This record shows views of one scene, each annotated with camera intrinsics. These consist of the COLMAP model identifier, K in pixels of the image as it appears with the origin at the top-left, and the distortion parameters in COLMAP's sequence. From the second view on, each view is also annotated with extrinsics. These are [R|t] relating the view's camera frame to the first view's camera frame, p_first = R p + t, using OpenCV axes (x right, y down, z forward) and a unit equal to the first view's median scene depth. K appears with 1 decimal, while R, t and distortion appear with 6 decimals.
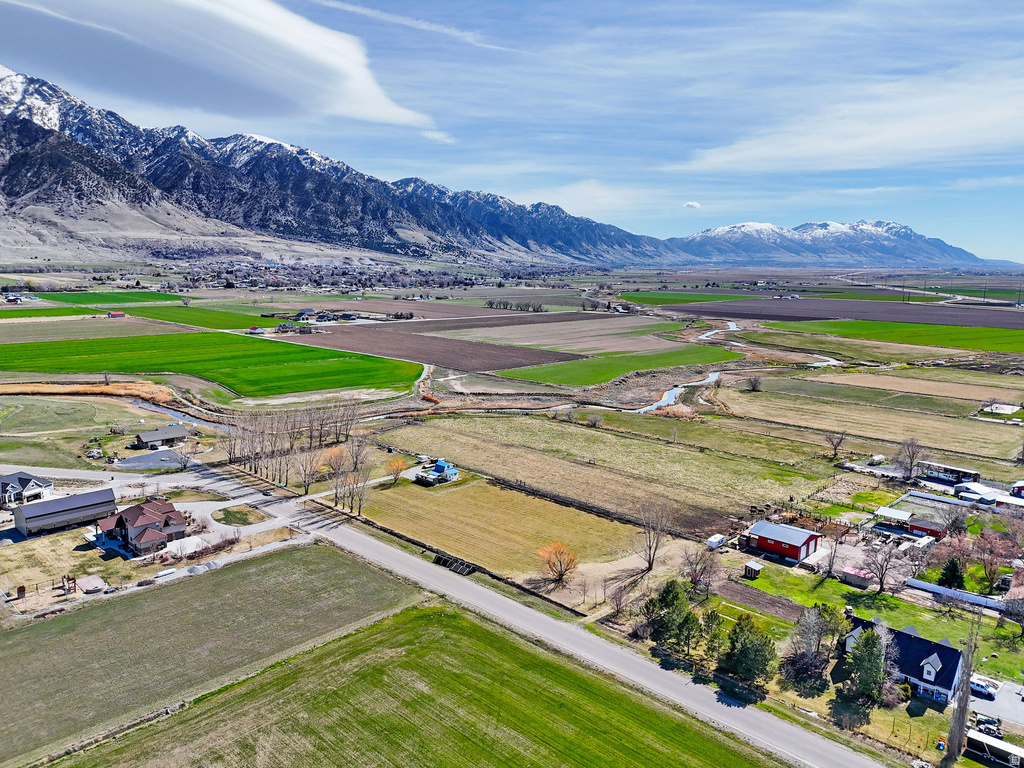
lens RADIAL K [[752.1, 0, 512.0], [0, 752.1, 384.0], [0, 0, 1]] dist [0.091805, -0.102490]
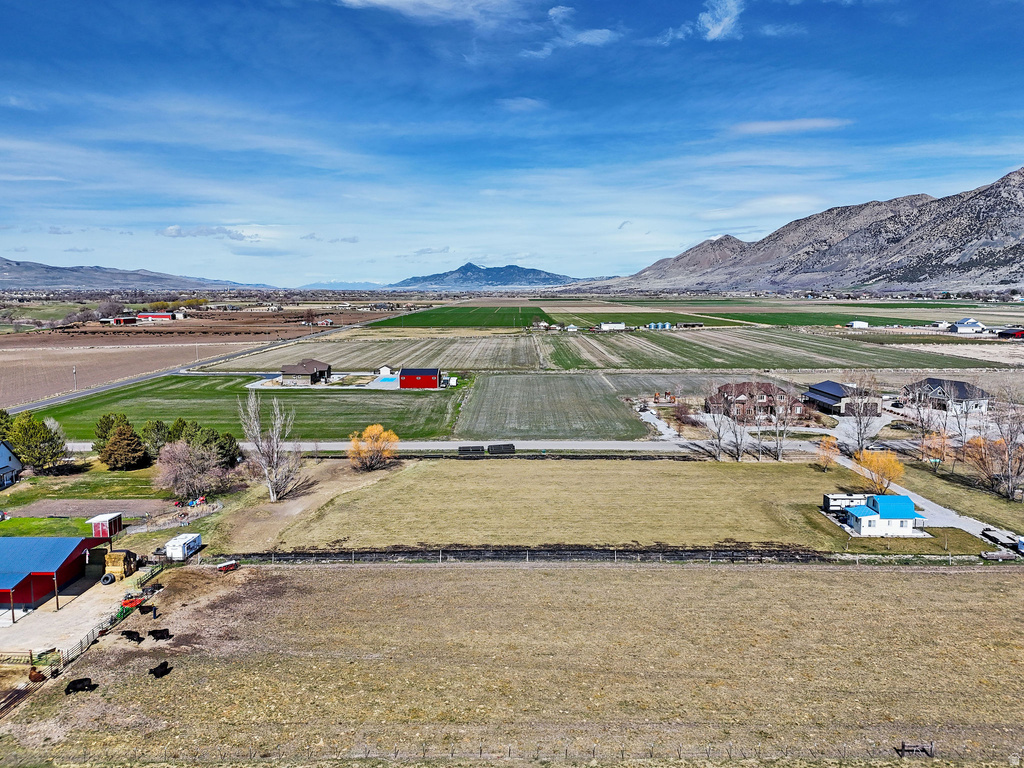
lens RADIAL K [[752.1, 0, 512.0], [0, 752.1, 384.0], [0, 0, 1]] dist [0.091805, -0.102490]
pose [[-0.727609, 0.074315, -0.681955, 0.307492], [-0.121546, 0.964420, 0.234779, -0.025784], [0.675138, 0.253716, -0.692688, 1.008542]]
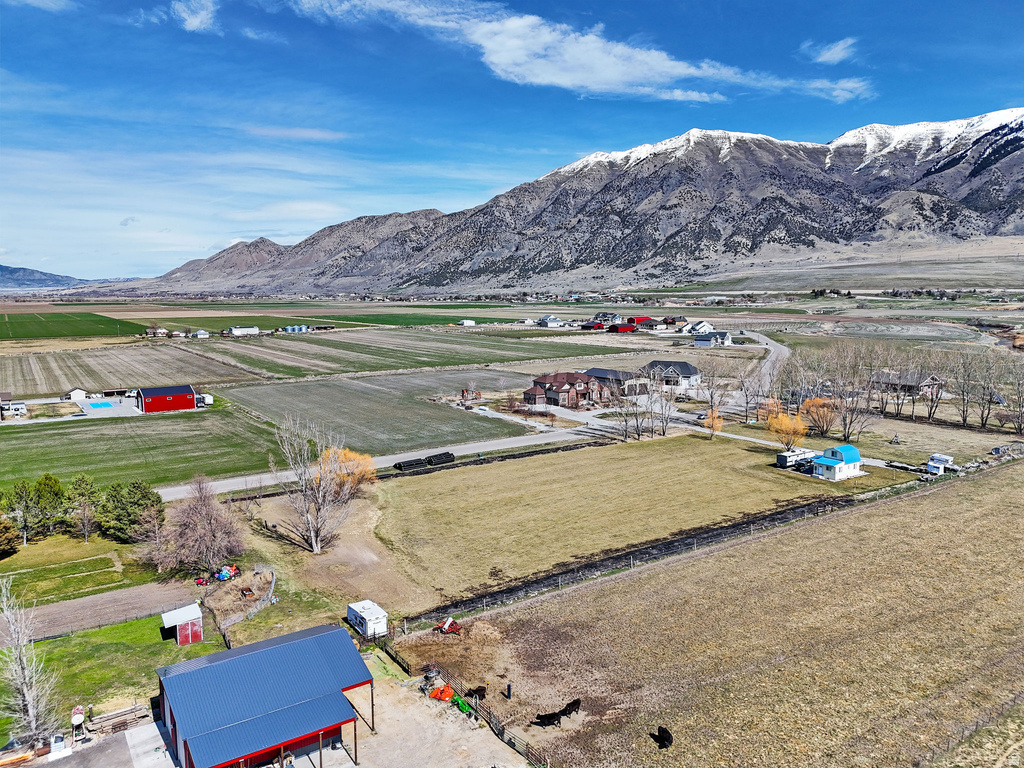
lens RADIAL K [[752.1, 0, 512.0], [0, 752.1, 384.0], [0, 0, 1]] dist [0.091805, -0.102490]
pose [[-0.213533, 0.110258, -0.970694, 0.421812], [-0.156408, 0.976936, 0.145373, 0.017729], [0.964334, 0.182866, -0.191363, 0.773481]]
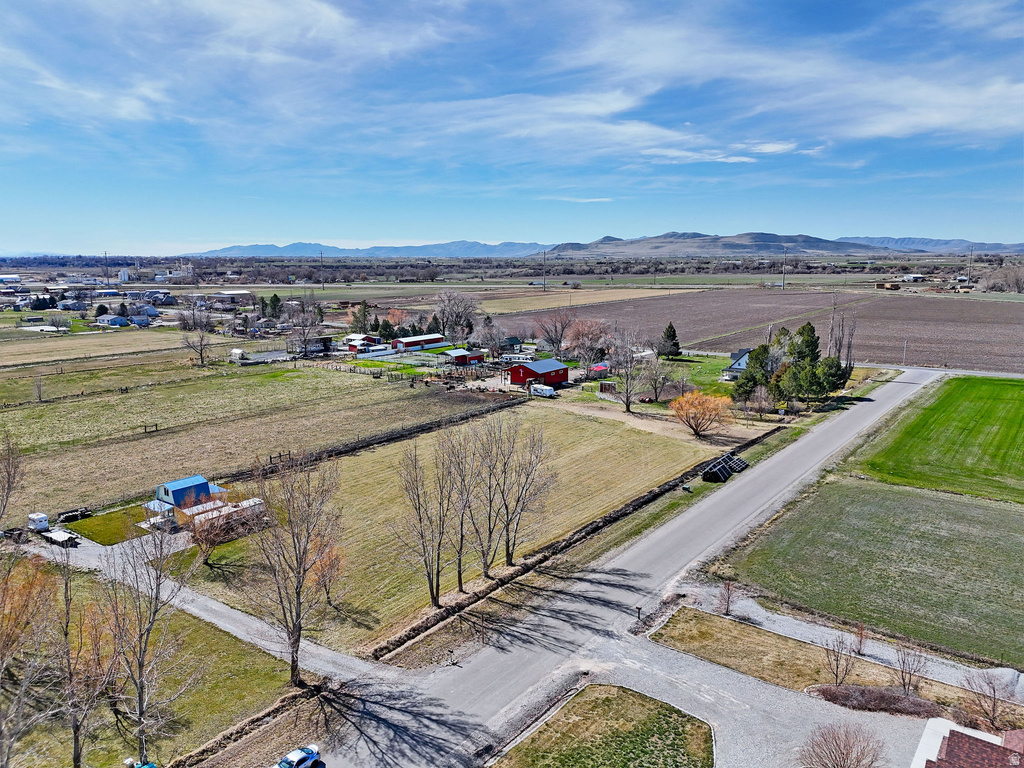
lens RADIAL K [[744.2, 0, 513.0], [0, 744.2, 405.5], [0, 0, 1]] dist [0.074613, -0.097735]
pose [[-0.115839, -0.209964, 0.970822, -0.412090], [0.166220, 0.959521, 0.227354, 0.010397], [-0.979261, 0.187706, -0.076250, 0.763691]]
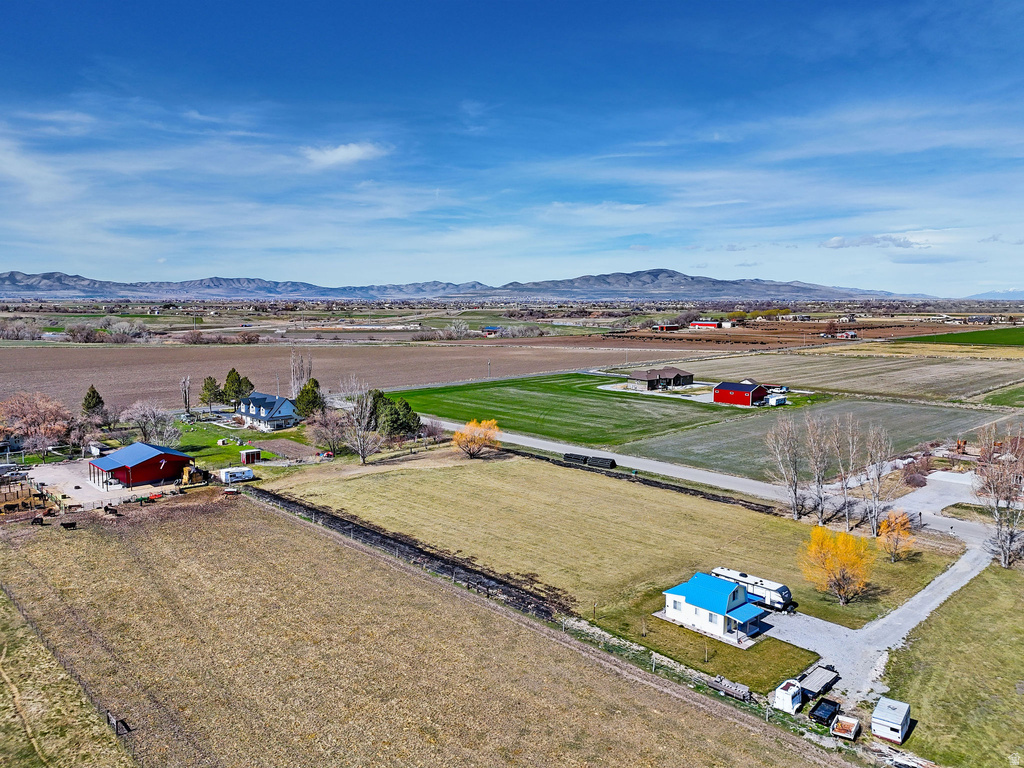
lens RADIAL K [[752.1, 0, 512.0], [0, 752.1, 384.0], [0, 0, 1]] dist [0.091805, -0.102490]
pose [[-0.998442, -0.022128, 0.051230, -0.017469], [-0.007115, 0.961008, 0.276430, -0.052450], [-0.055349, 0.275635, -0.959668, 1.139957]]
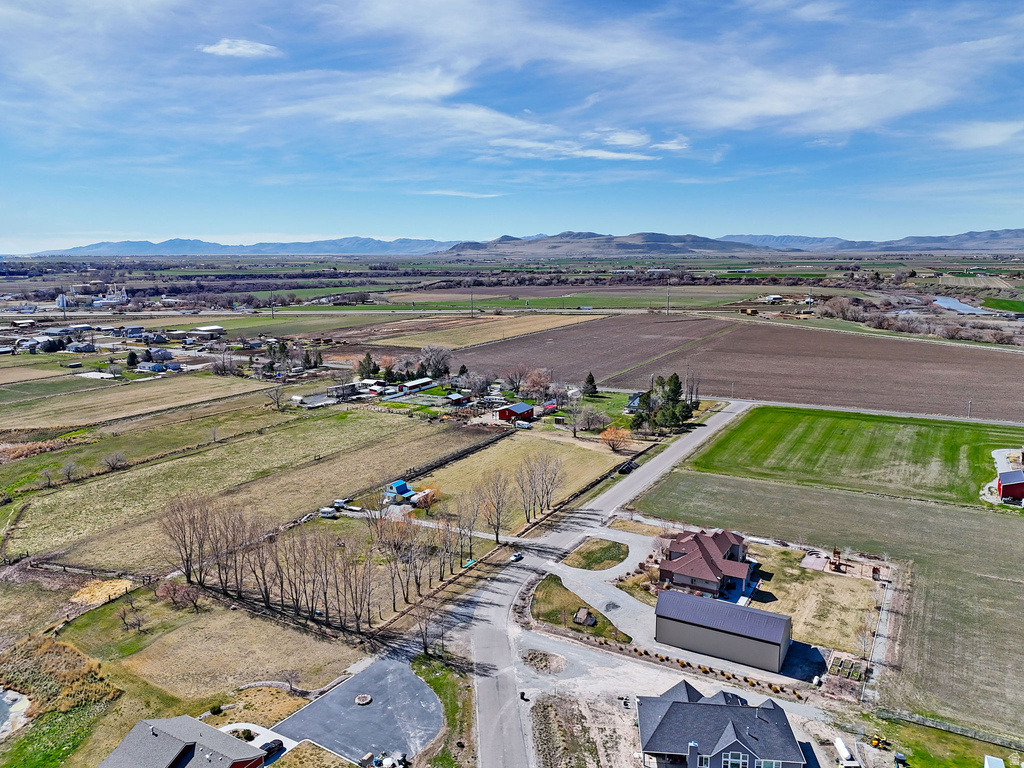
lens RADIAL K [[752.1, 0, 512.0], [0, 752.1, 384.0], [0, 0, 1]] dist [0.091805, -0.102490]
pose [[-0.245400, -0.178582, 0.952831, -0.809352], [0.163416, 0.961200, 0.222238, -0.150110], [-0.955549, 0.210245, -0.206695, 0.911713]]
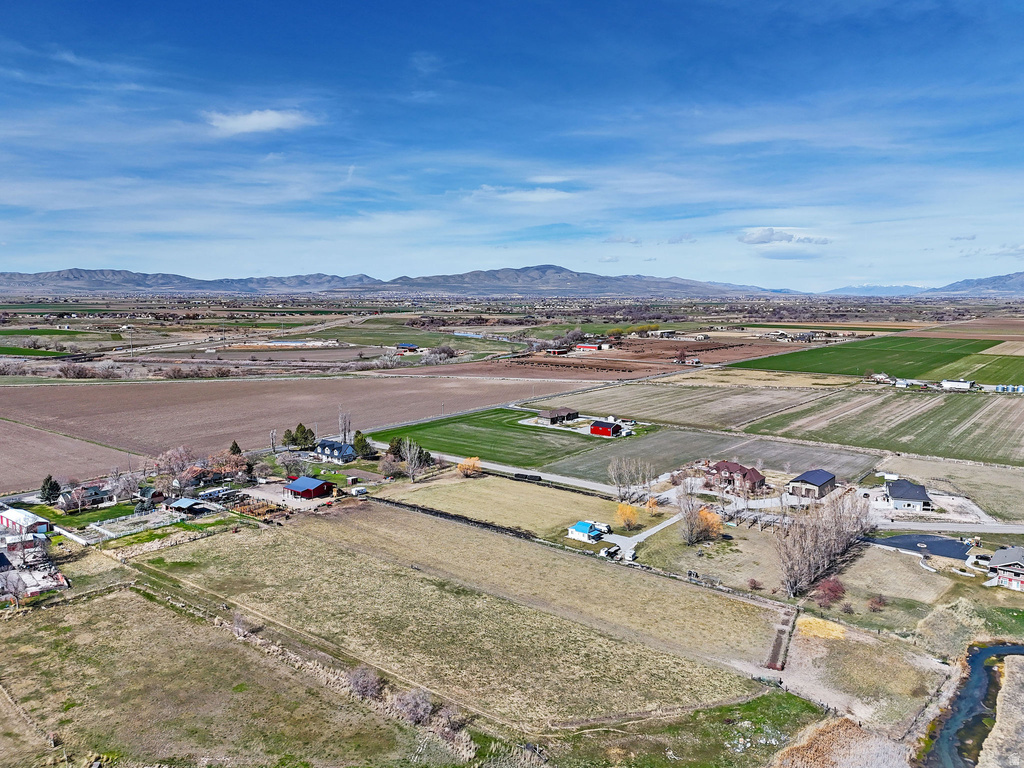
lens RADIAL K [[759.7, 0, 512.0], [0, 759.7, 384.0], [0, 0, 1]] dist [0.175377, -0.229890]
pose [[-0.995536, -0.007479, -0.094090, 0.080663], [-0.033933, 0.958565, 0.282844, -0.288369], [0.088076, 0.284774, -0.954540, 1.639705]]
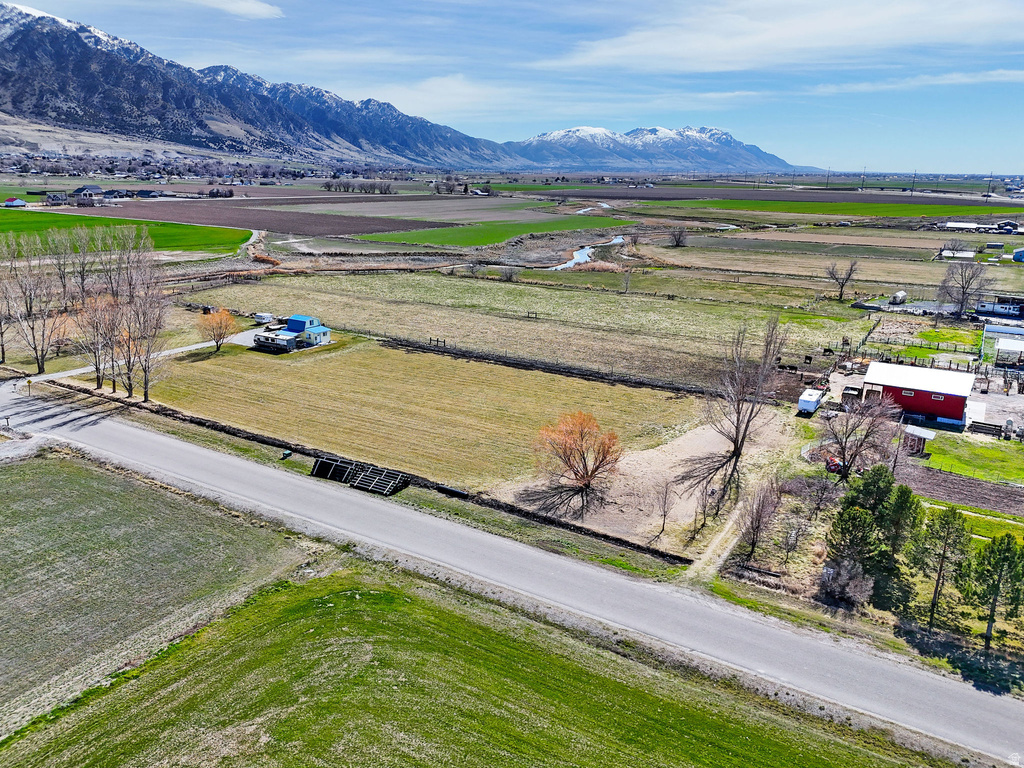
lens RADIAL K [[752.1, 0, 512.0], [0, 752.1, 384.0], [0, 0, 1]] dist [0.091805, -0.102490]
pose [[0.977439, -0.054238, 0.204135, -0.048062], [0.030677, 0.992674, 0.116863, 0.082216], [-0.208978, -0.107964, 0.971942, 0.333652]]
